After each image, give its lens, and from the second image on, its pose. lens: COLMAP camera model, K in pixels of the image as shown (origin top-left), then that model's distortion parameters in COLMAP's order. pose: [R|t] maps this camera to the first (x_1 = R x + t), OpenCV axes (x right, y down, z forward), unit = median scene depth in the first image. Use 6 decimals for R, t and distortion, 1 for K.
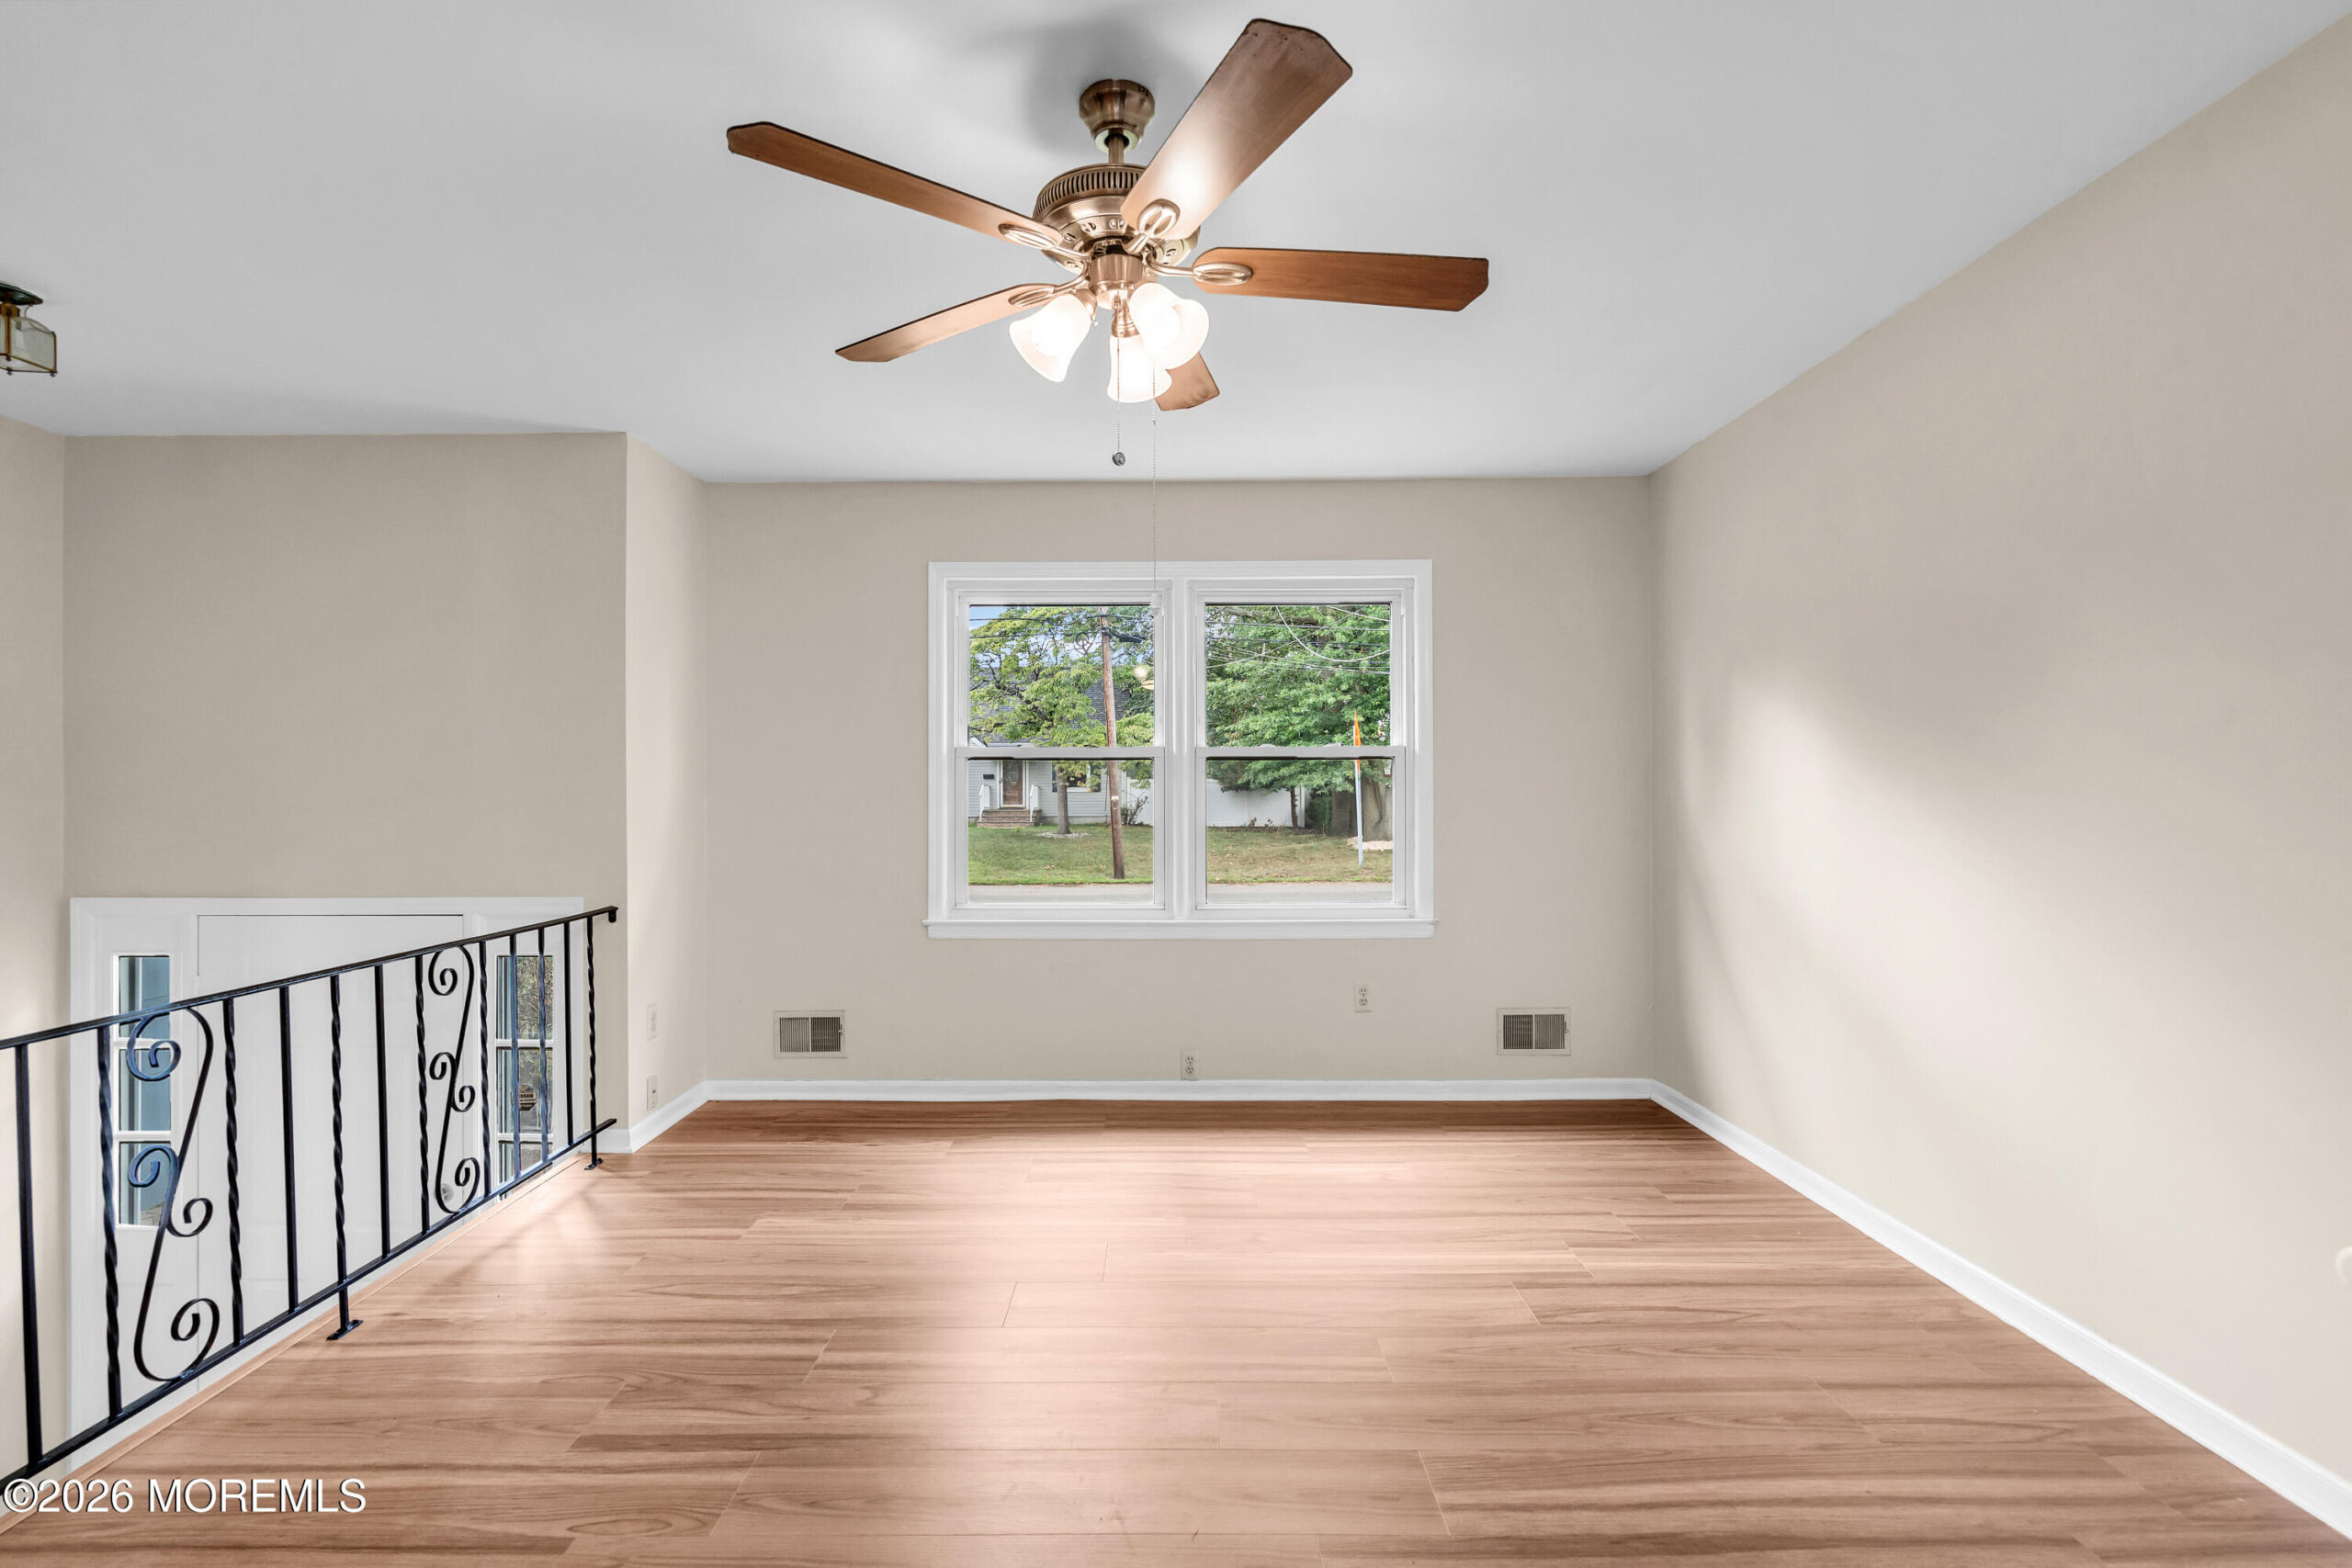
lens RADIAL K [[1061.3, 0, 1159.9], [0, 1061.3, 795.1], [0, 0, 1]] dist [-0.002045, 0.000686]
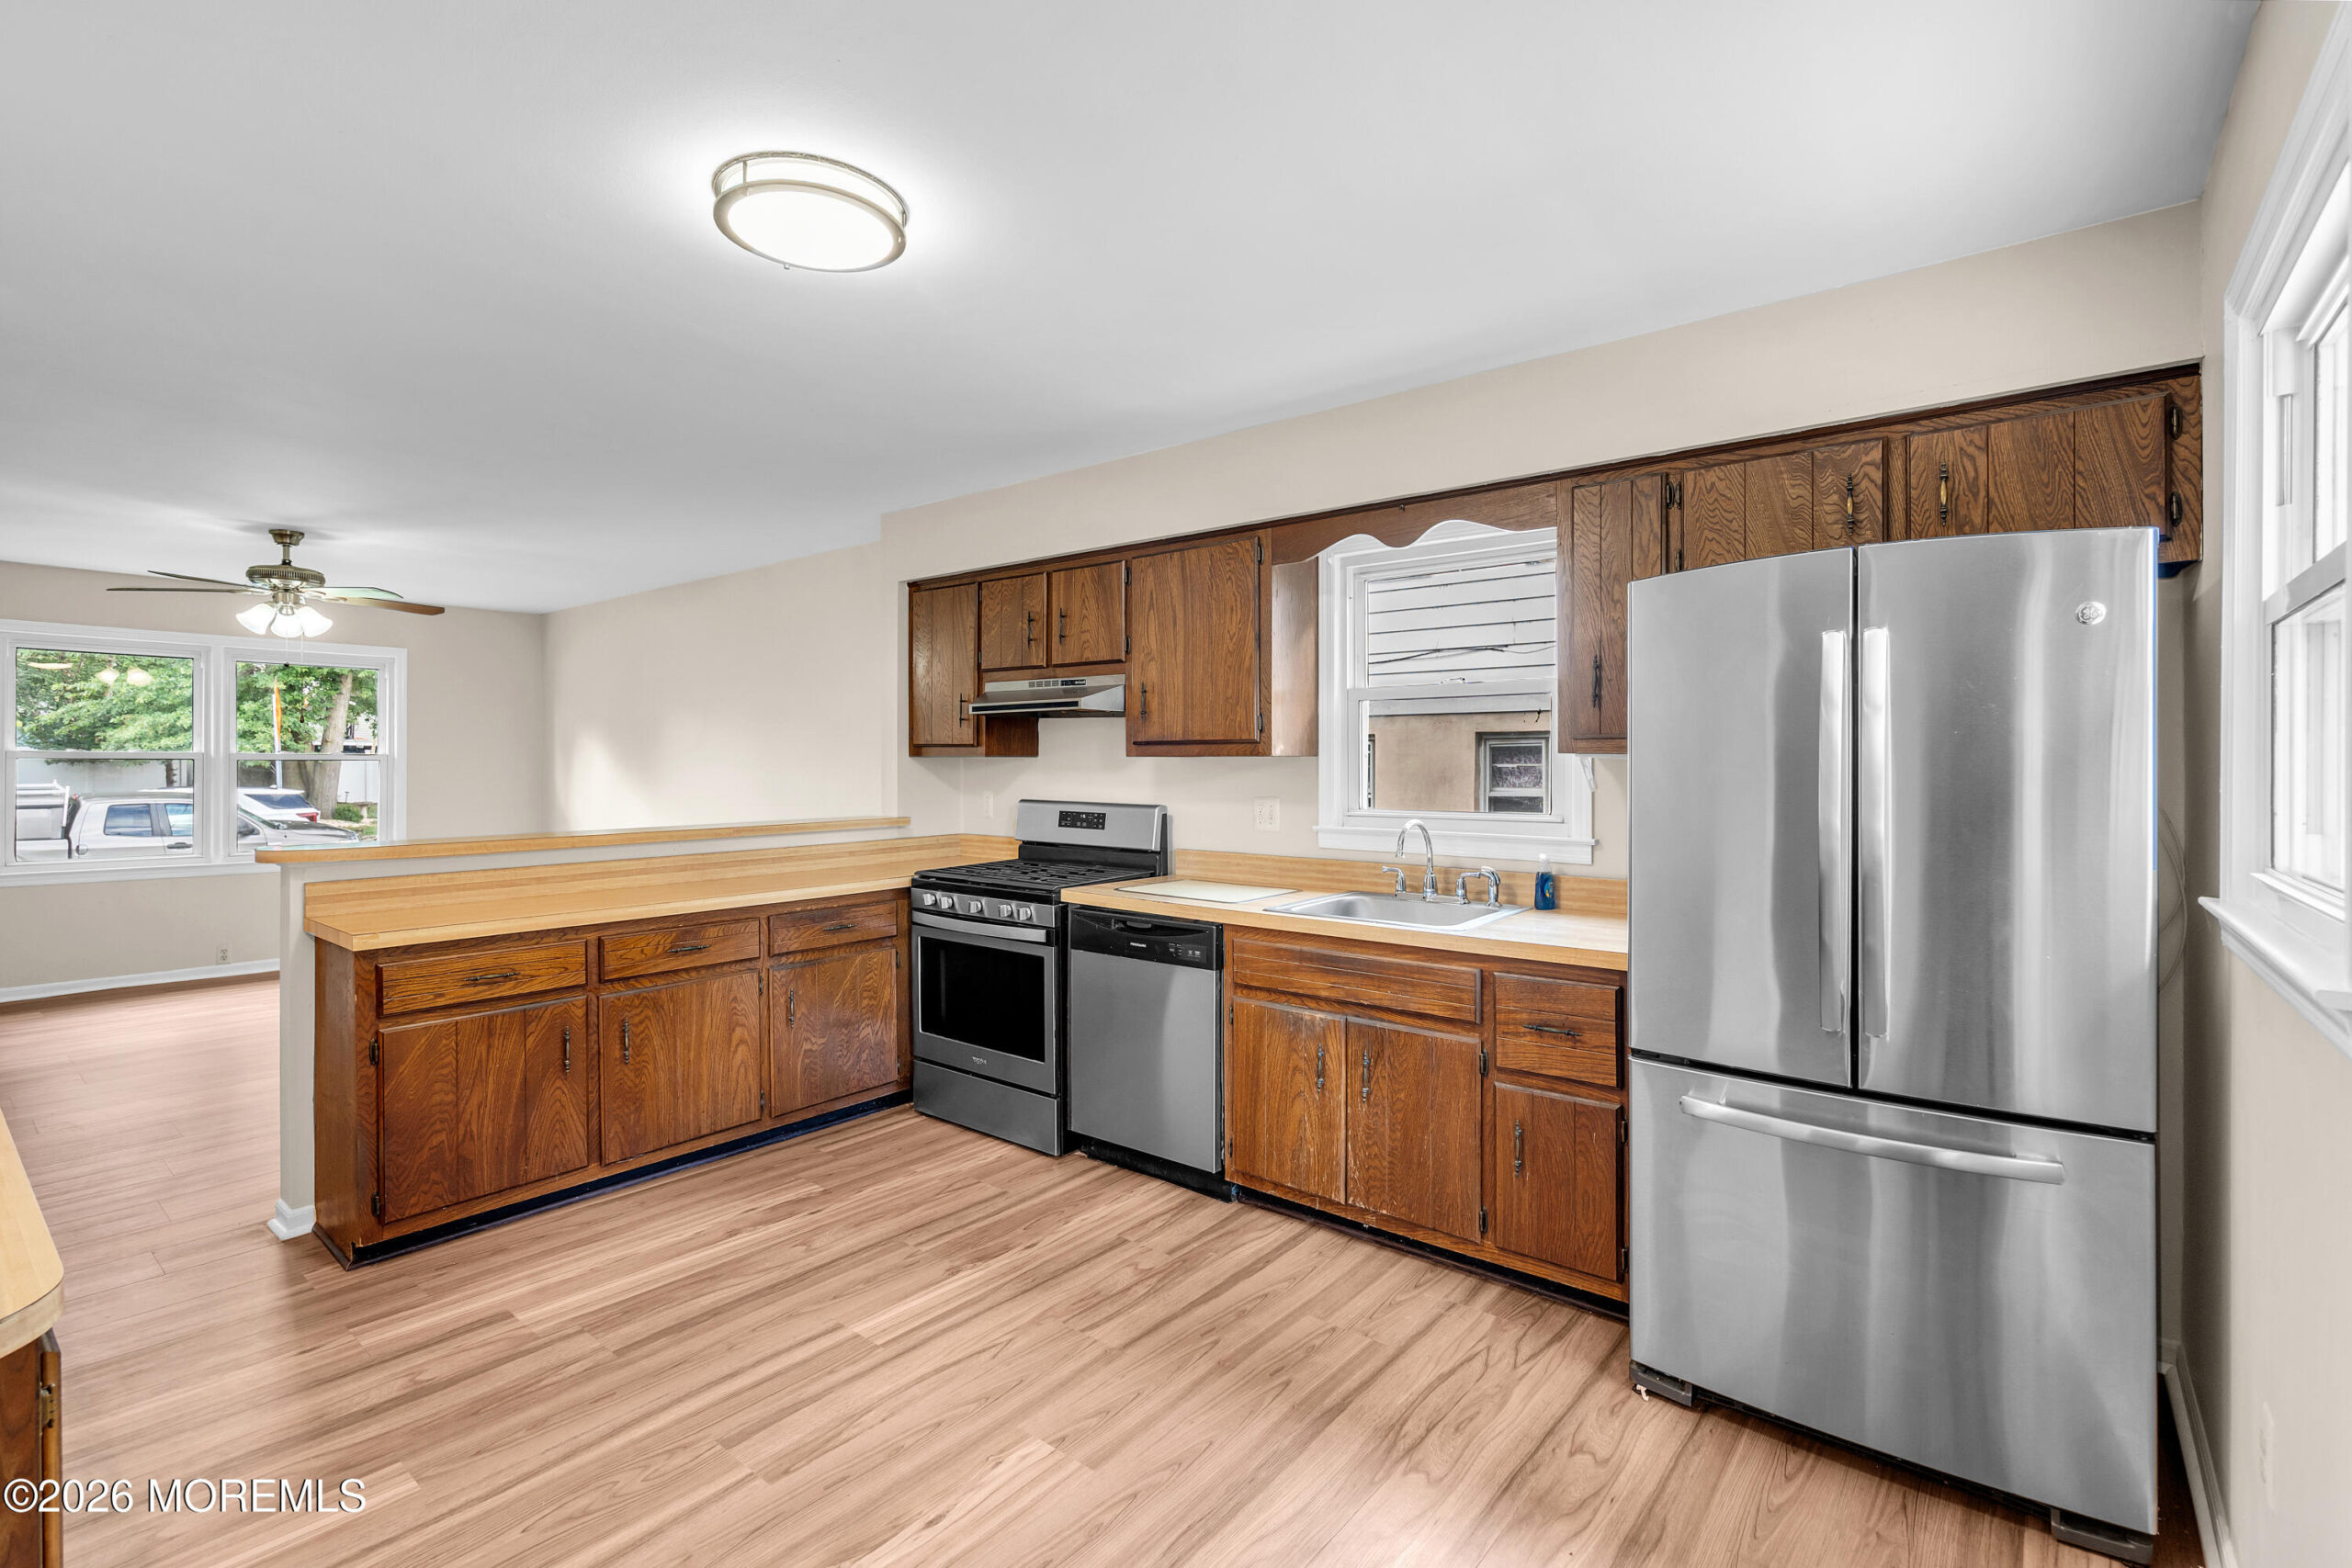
lens RADIAL K [[1066.5, 0, 1165.4], [0, 1066.5, 768.4], [0, 0, 1]] dist [-0.005060, -0.000399]
pose [[0.624913, 0.006961, 0.780663, -0.431414], [-0.006002, 0.999974, -0.004112, -0.032447], [-0.780671, -0.002116, 0.624939, -1.409903]]
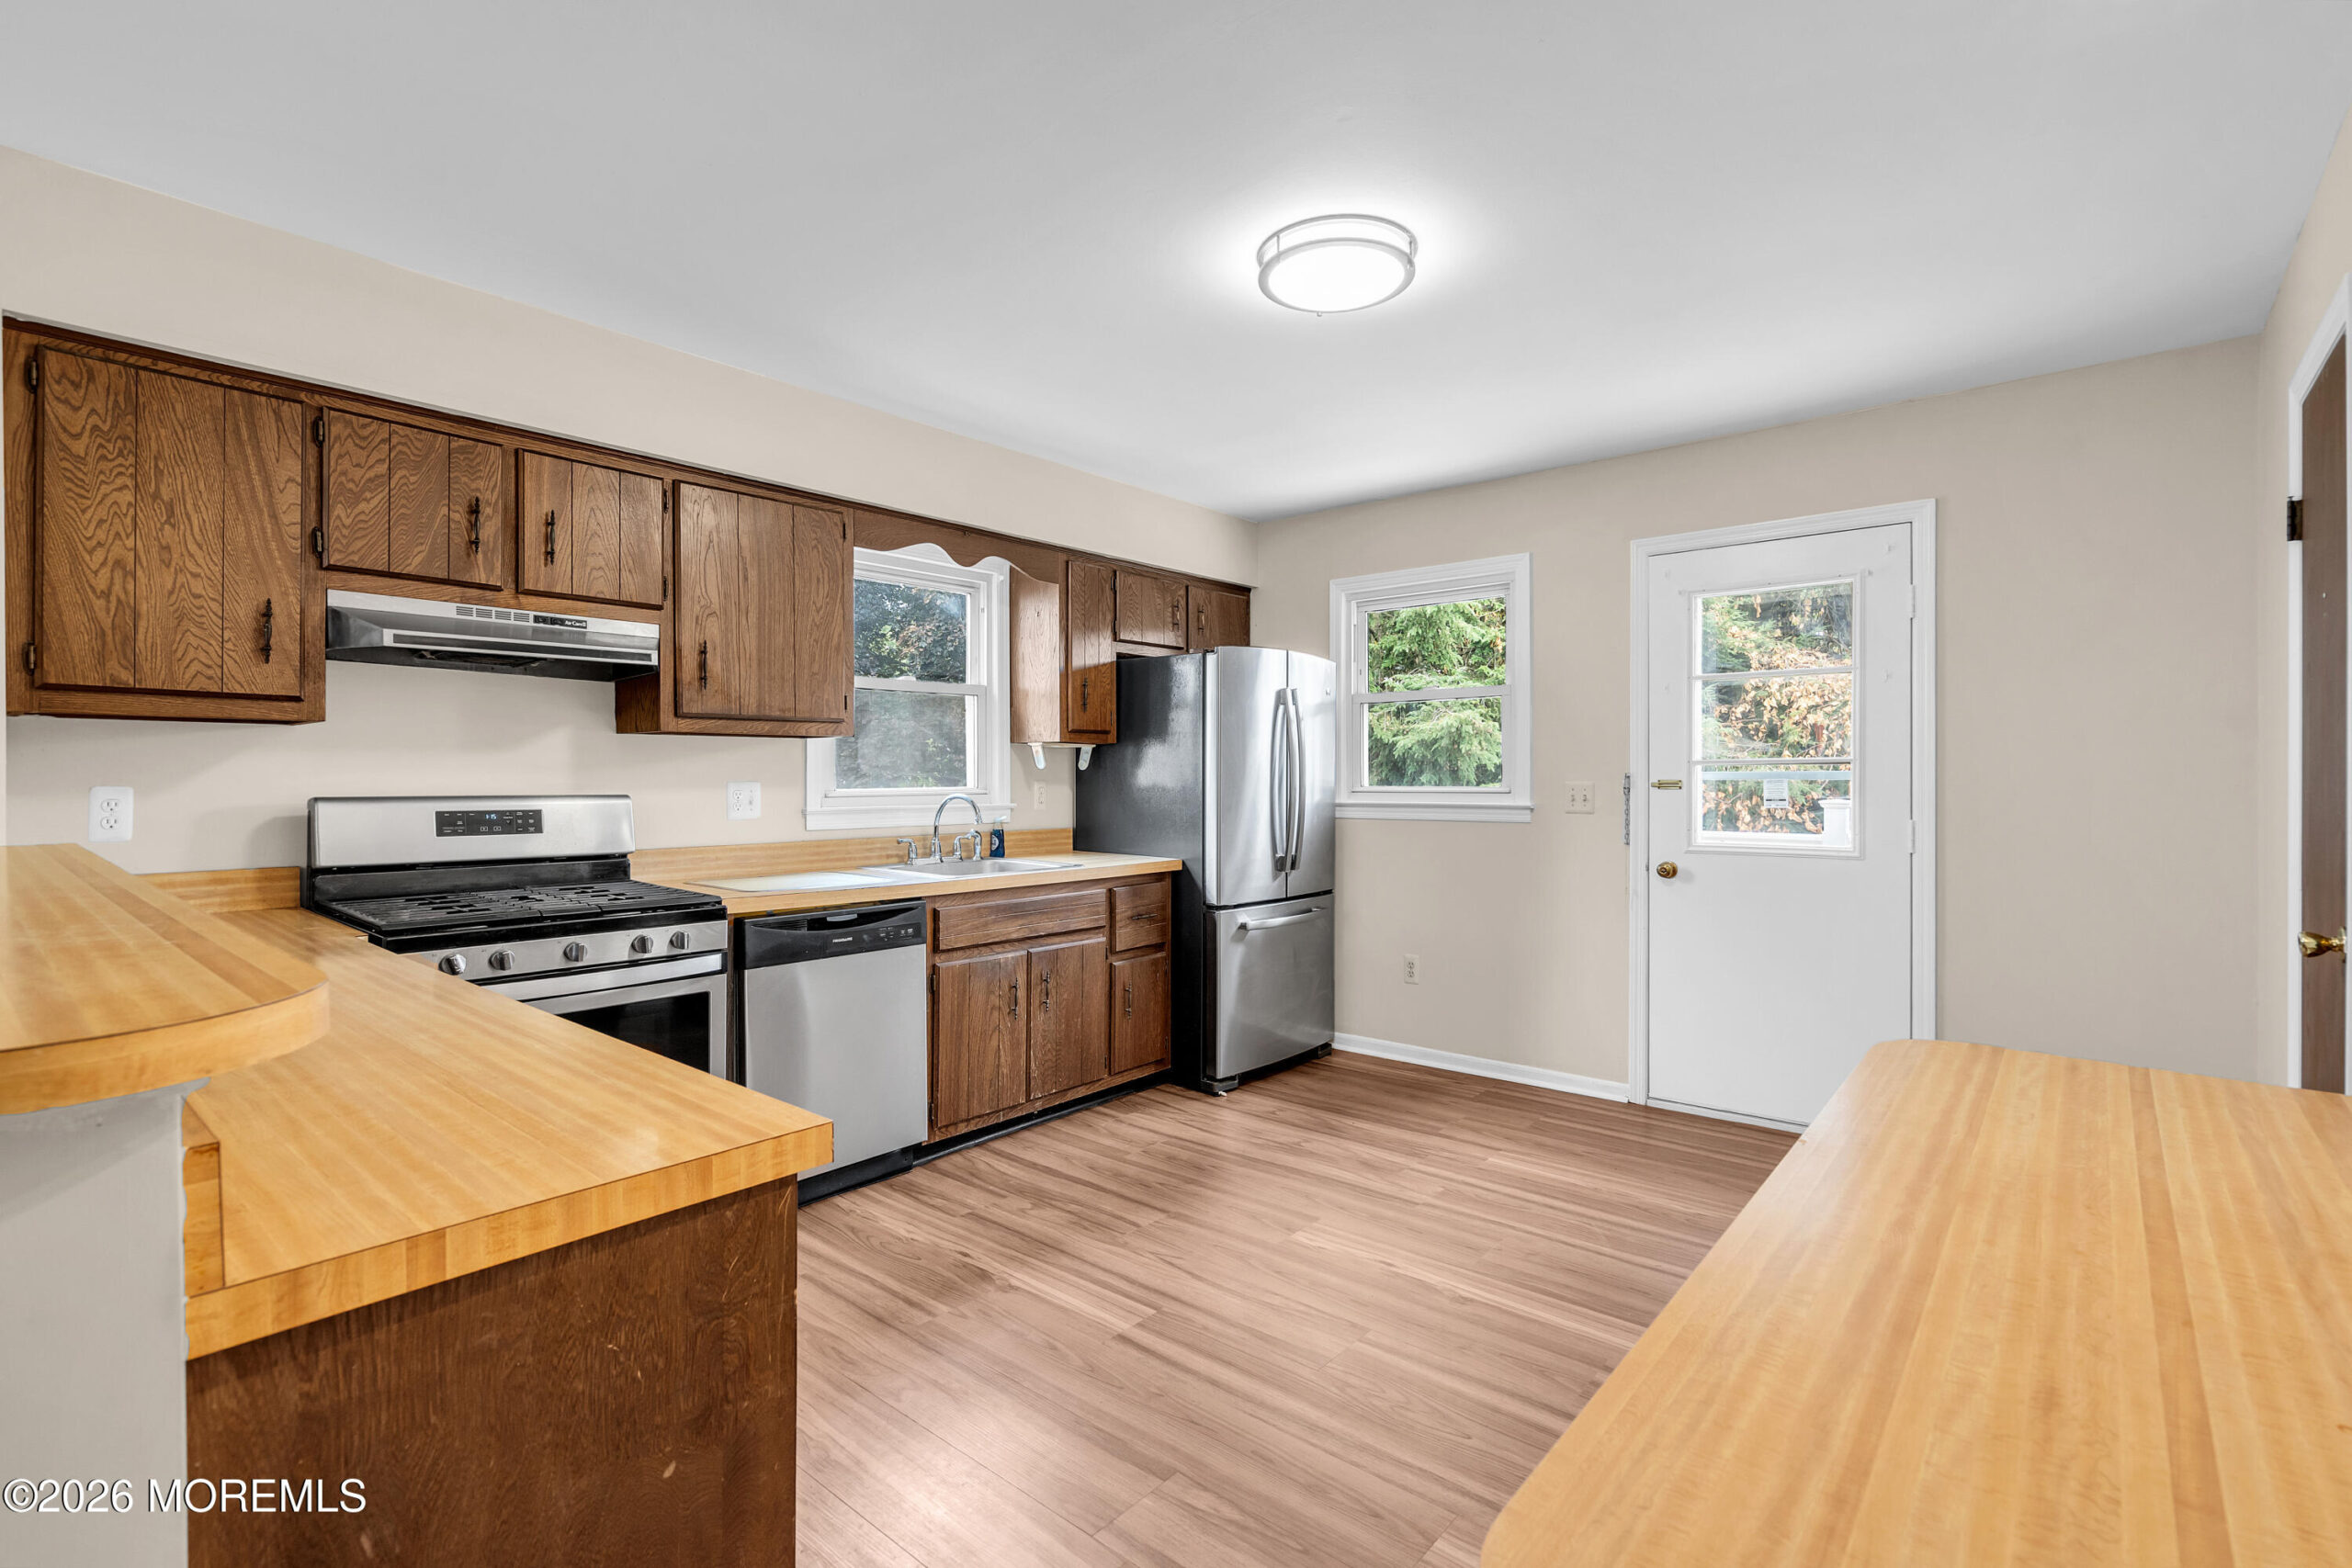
lens RADIAL K [[1073.7, 0, 1165.6], [0, 1073.7, 778.3], [0, 0, 1]] dist [-0.001144, -0.000078]
pose [[-0.761804, 0.007291, 0.647767, -0.469494], [0.009623, 0.999954, 0.000063, -0.004136], [-0.647737, 0.006281, -0.761838, -0.174451]]
